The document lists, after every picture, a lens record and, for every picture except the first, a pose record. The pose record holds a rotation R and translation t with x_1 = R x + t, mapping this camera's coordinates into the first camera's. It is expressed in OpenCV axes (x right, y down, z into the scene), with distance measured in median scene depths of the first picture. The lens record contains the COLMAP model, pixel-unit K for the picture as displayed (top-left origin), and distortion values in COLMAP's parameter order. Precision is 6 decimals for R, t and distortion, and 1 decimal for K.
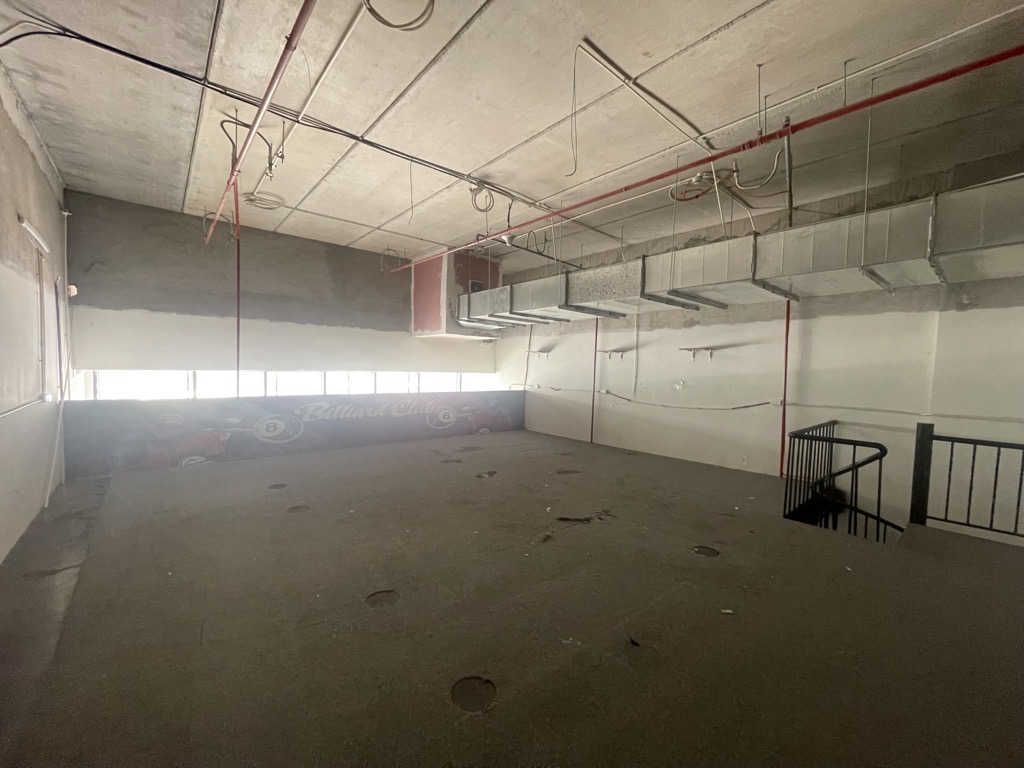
lens RADIAL K [[411.7, 0, 510.9], [0, 411.7, 387.8], [0, 0, 1]] dist [-0.002320, -0.000163]
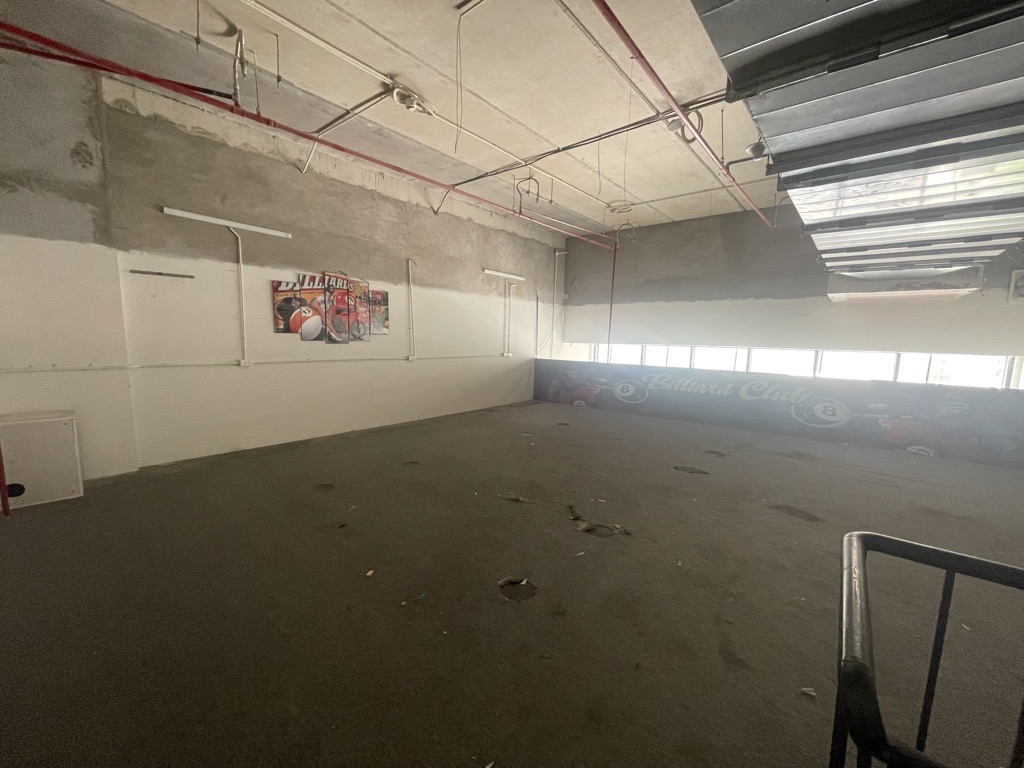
lens RADIAL K [[411.7, 0, 510.9], [0, 411.7, 387.8], [0, 0, 1]] dist [-0.002320, -0.000163]
pose [[0.166985, 0.103306, -0.980532, 0.553389], [-0.065691, 0.993452, 0.093480, -0.001954], [0.983769, 0.048802, 0.172678, 0.421276]]
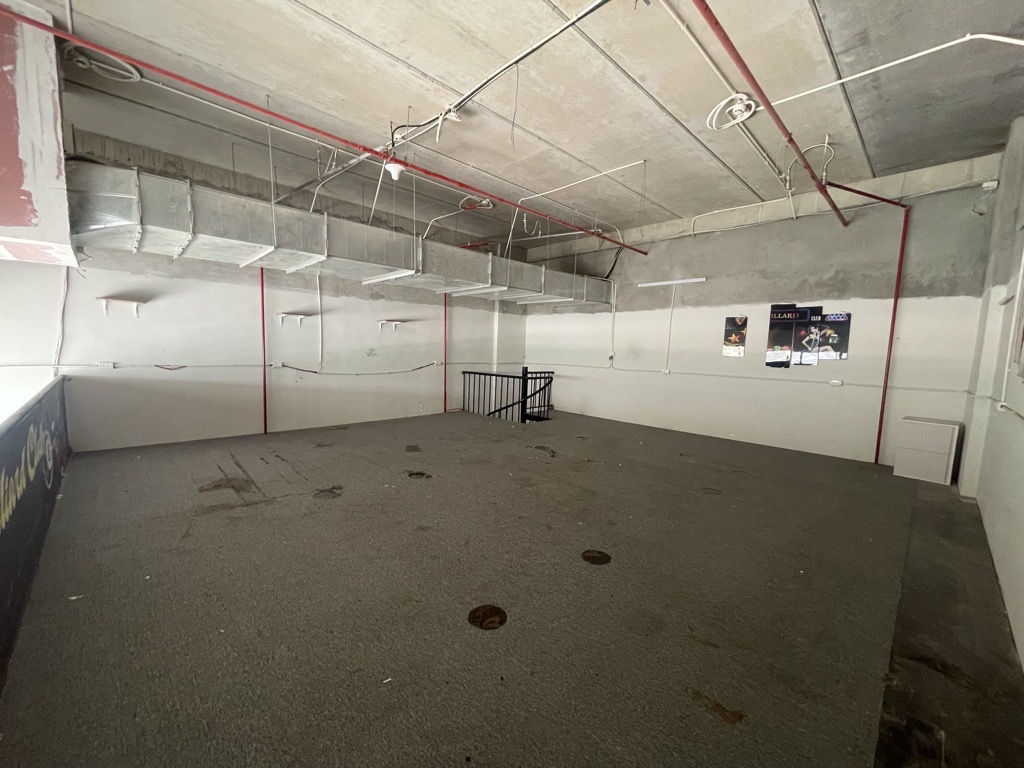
lens RADIAL K [[411.7, 0, 510.9], [0, 411.7, 387.8], [0, 0, 1]] dist [-0.002320, -0.000163]
pose [[-0.057347, -0.126117, 0.990356, -0.715808], [0.010897, 0.991851, 0.126938, -0.050379], [-0.998295, 0.018071, -0.055506, 0.719133]]
